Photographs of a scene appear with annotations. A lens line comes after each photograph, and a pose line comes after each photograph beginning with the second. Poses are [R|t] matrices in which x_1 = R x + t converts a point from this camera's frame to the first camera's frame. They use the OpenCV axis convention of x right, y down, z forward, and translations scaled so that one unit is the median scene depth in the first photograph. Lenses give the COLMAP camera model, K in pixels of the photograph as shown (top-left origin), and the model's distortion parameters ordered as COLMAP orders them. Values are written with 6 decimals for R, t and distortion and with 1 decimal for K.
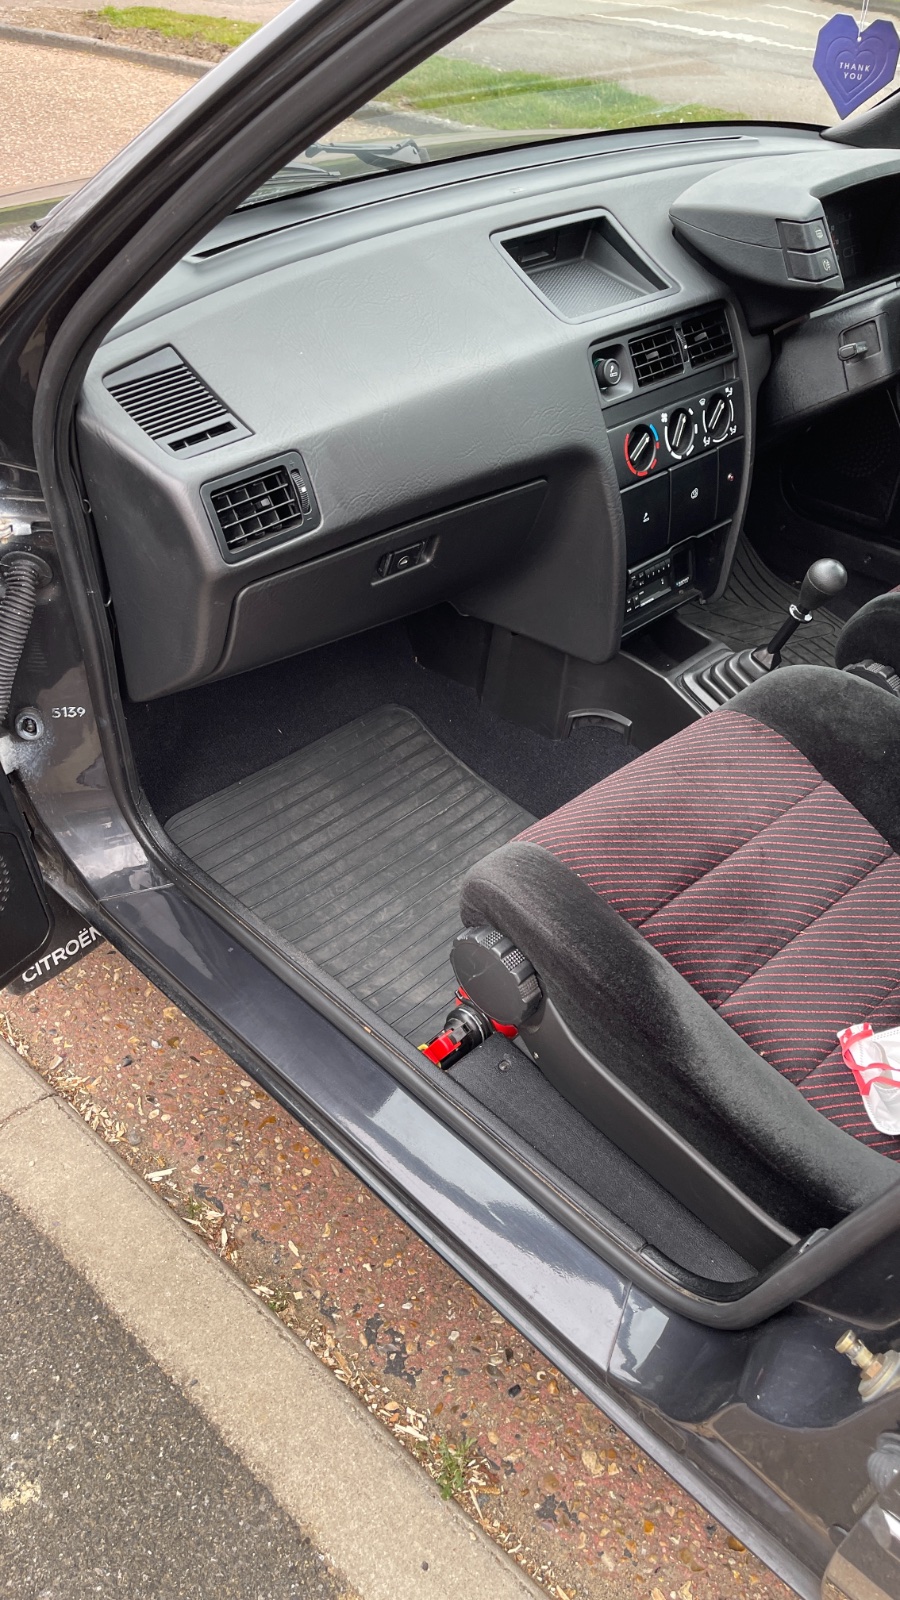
lens RADIAL K [[1220.6, 0, 458.4], [0, 1220.6, 796.2], [0, 0, 1]] dist [0.065784, -0.055807]
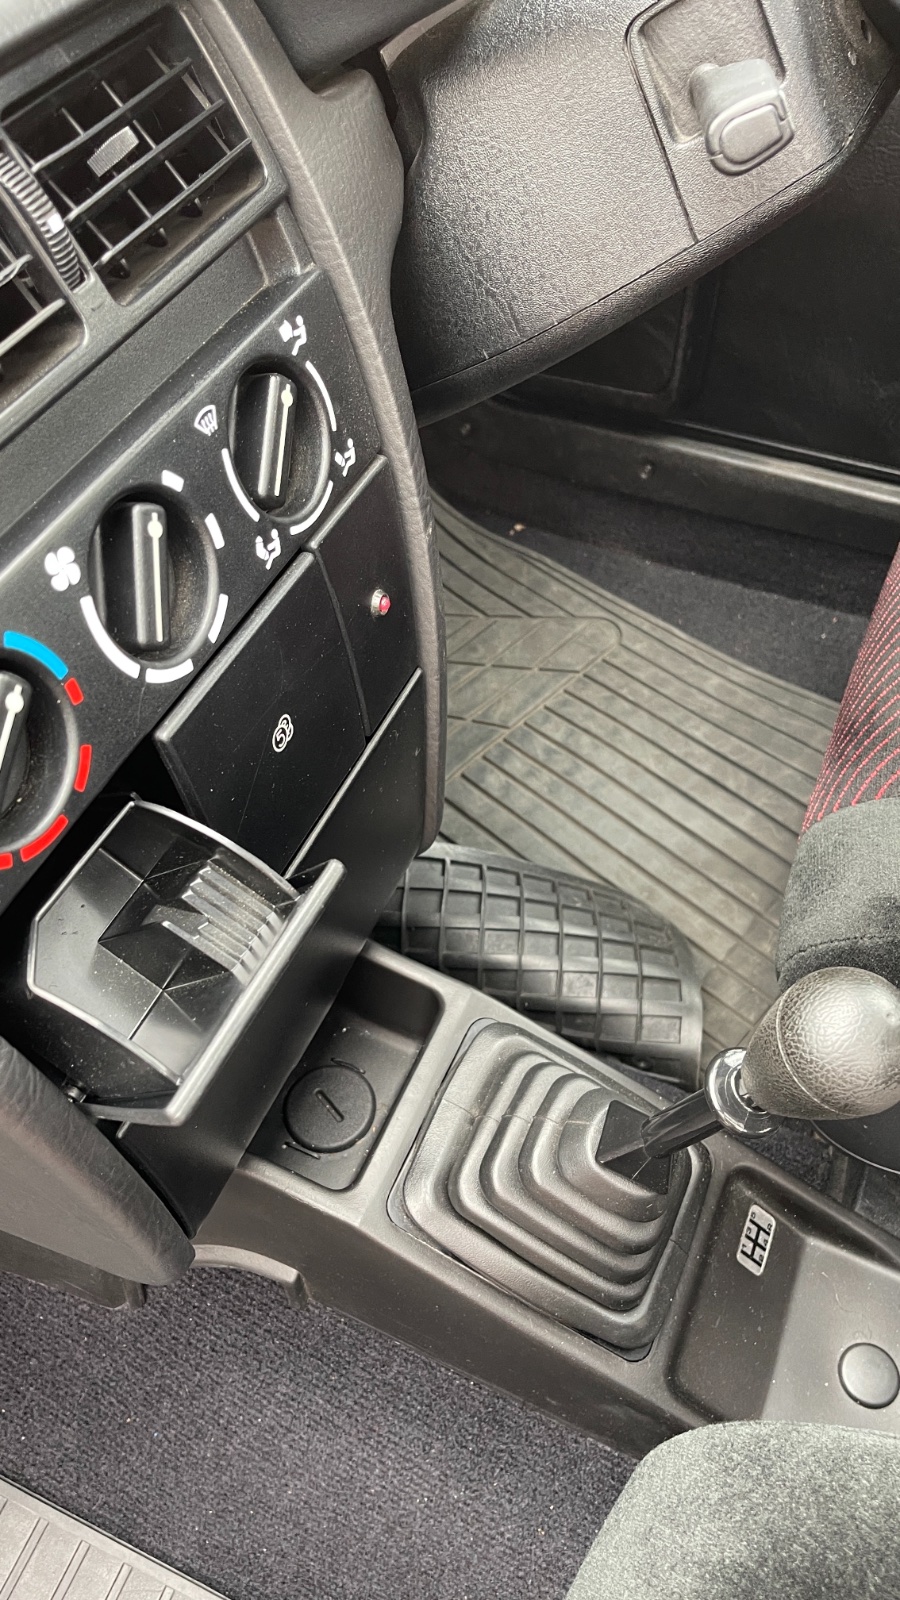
lens RADIAL K [[1220.6, 0, 445.4], [0, 1220.6, 798.0], [0, 0, 1]] dist [0.065784, -0.055807]
pose [[0.937200, -0.299013, 0.179573, 0.176231], [0.252487, 0.936806, 0.242167, -0.297647], [-0.240636, -0.181619, 0.953472, 0.733374]]
